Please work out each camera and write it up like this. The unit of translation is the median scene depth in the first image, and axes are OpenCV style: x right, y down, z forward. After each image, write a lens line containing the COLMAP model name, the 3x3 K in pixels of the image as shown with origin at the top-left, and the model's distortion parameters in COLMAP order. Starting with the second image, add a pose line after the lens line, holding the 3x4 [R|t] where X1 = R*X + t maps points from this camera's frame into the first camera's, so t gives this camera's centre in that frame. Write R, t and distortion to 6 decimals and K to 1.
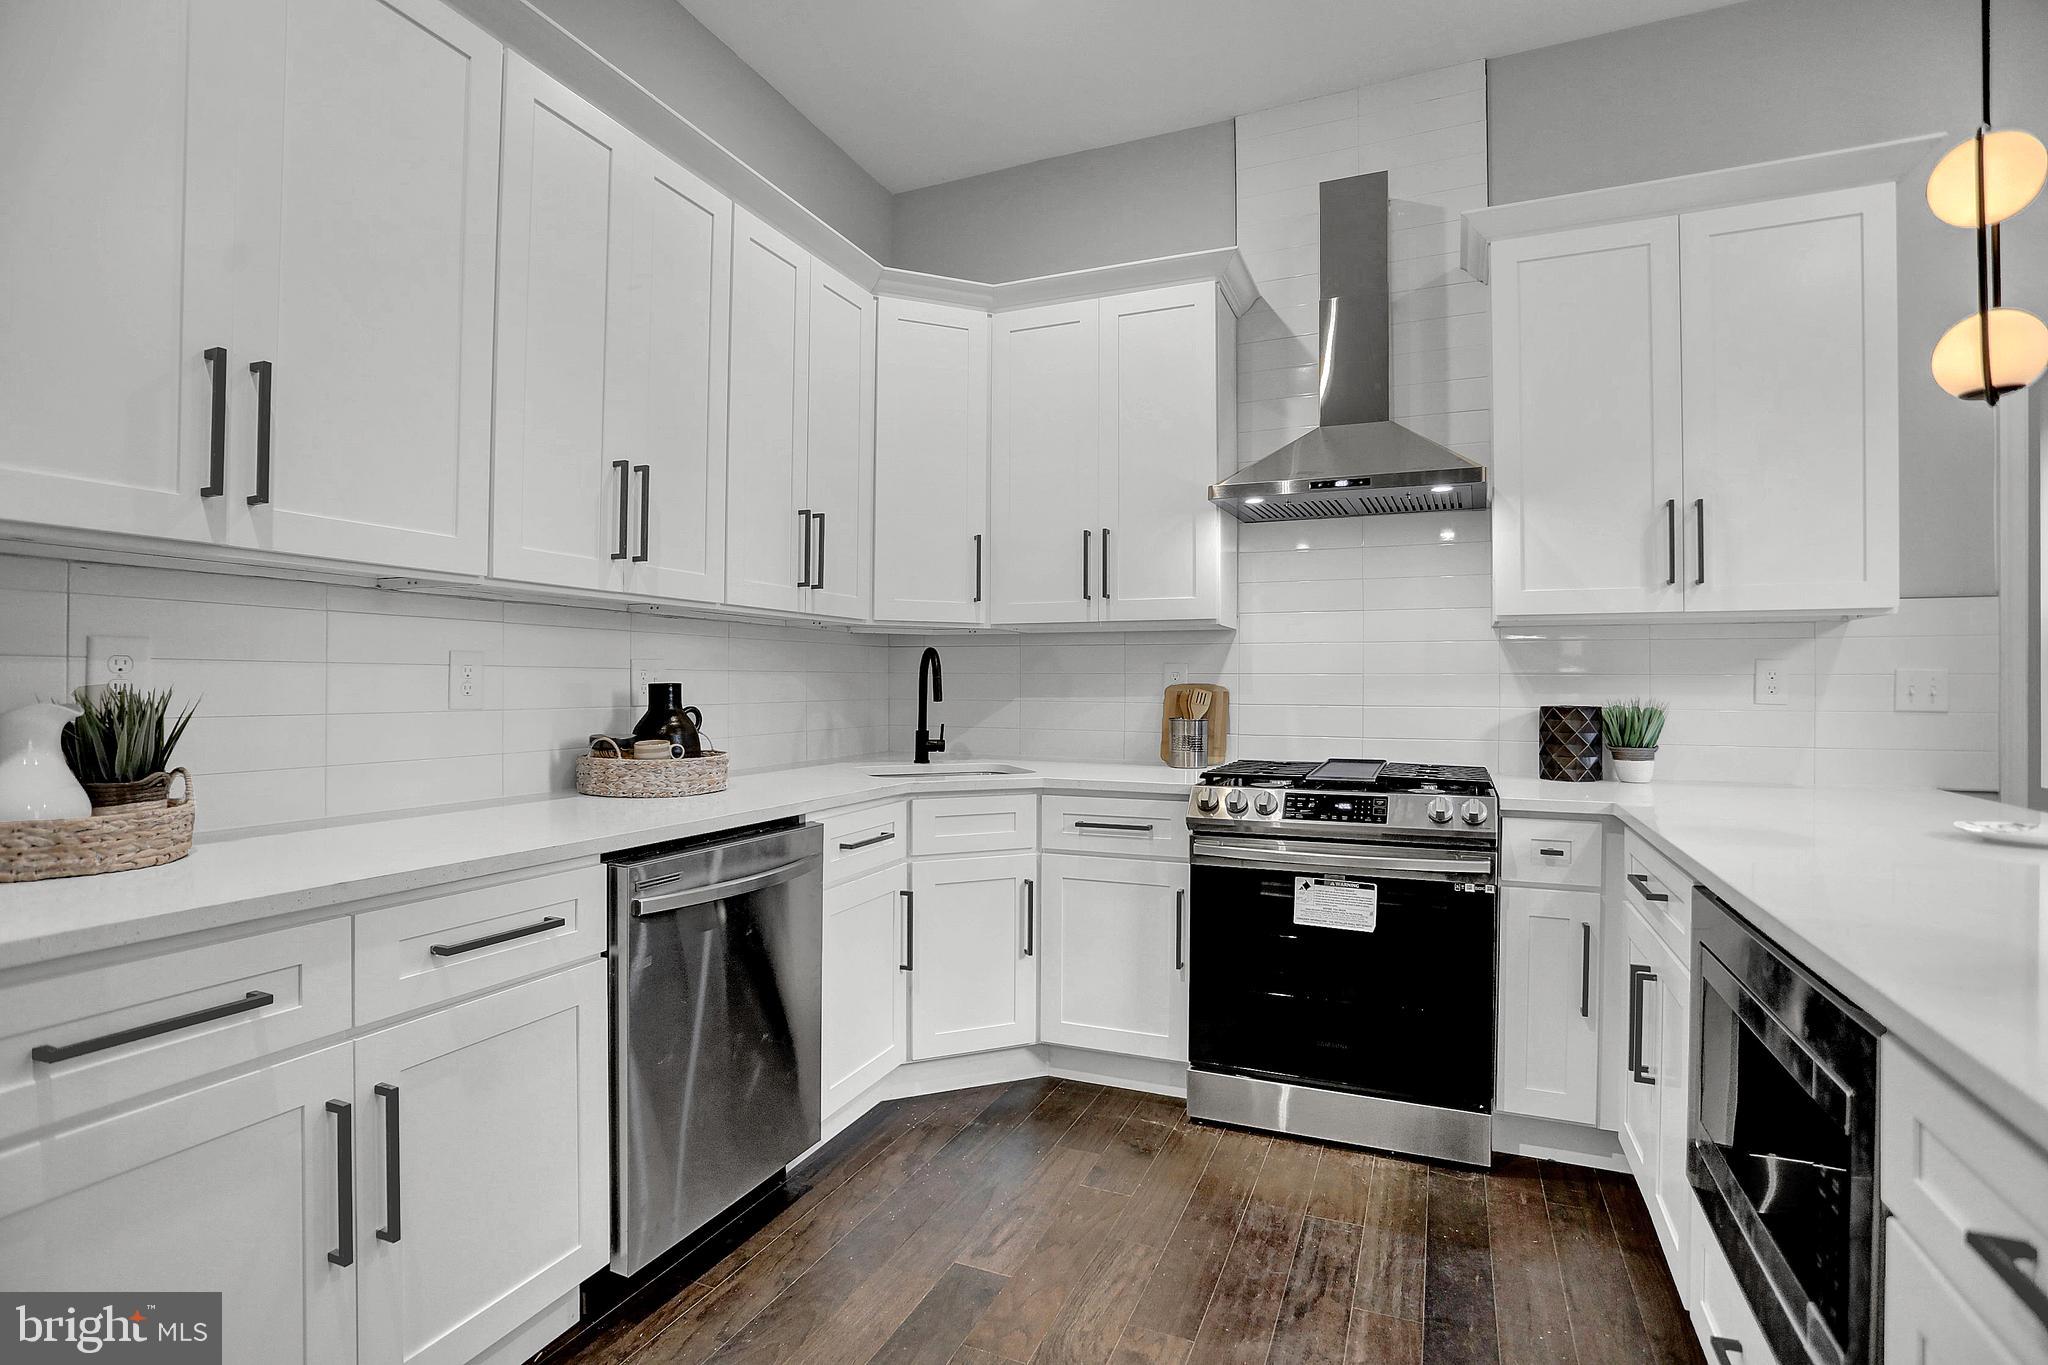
lens RADIAL K [[981.5, 0, 1016.3], [0, 981.5, 681.6], [0, 0, 1]] dist [-0.053004, 0.009822]
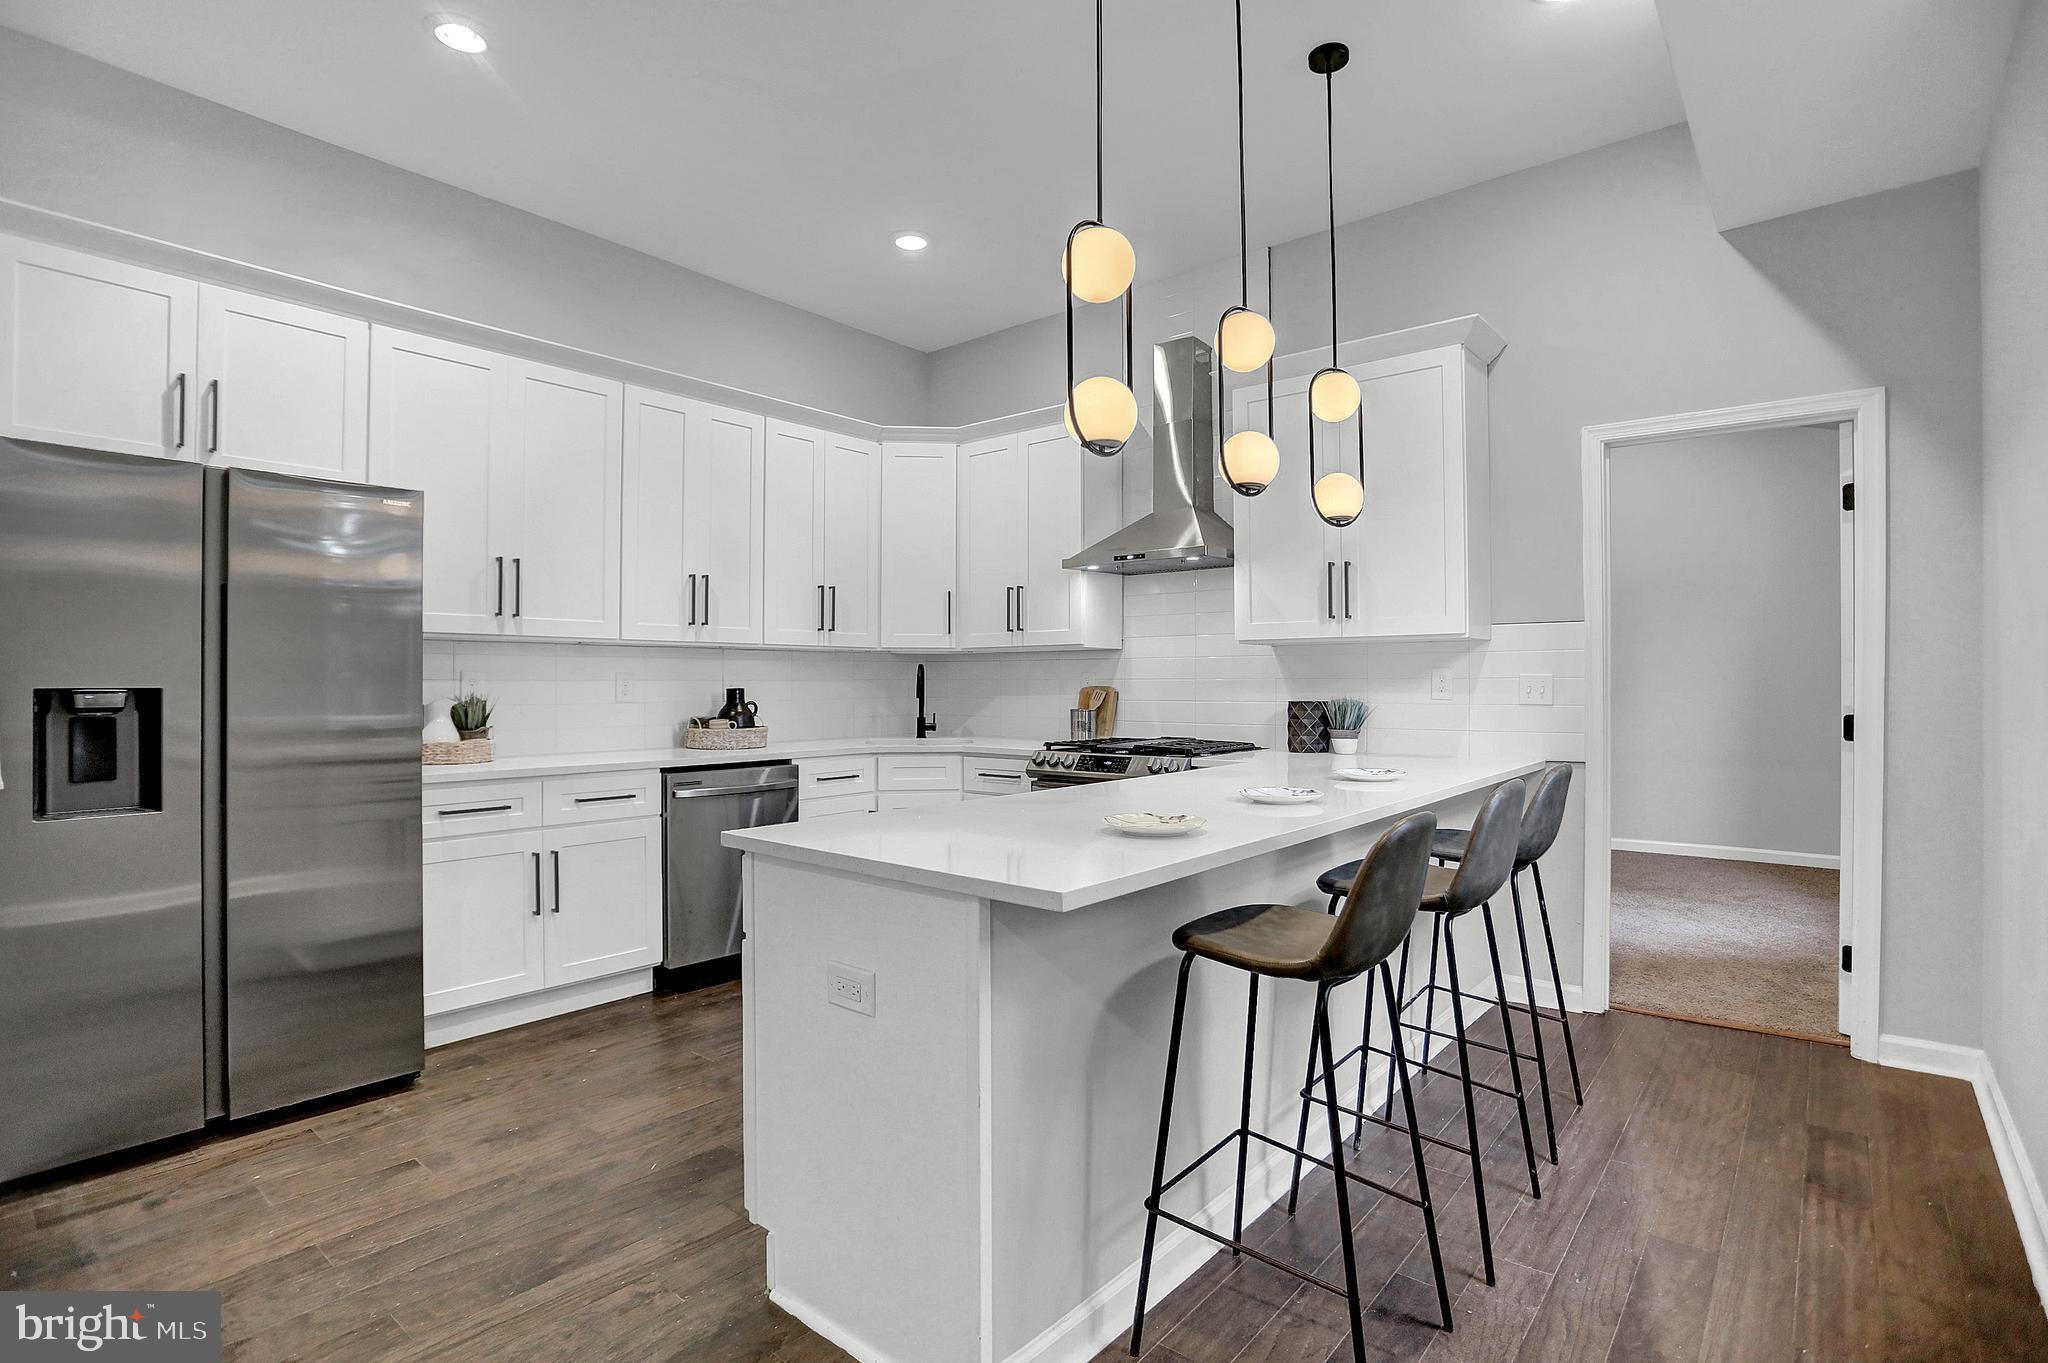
lens RADIAL K [[981.5, 0, 1030.7], [0, 981.5, 686.0], [0, 0, 1]] dist [-0.053004, 0.009822]
pose [[0.960755, -0.005189, -0.277349, 0.655769], [0.006679, 0.999968, 0.004427, -0.006945], [0.277317, -0.006106, 0.960759, -0.576896]]
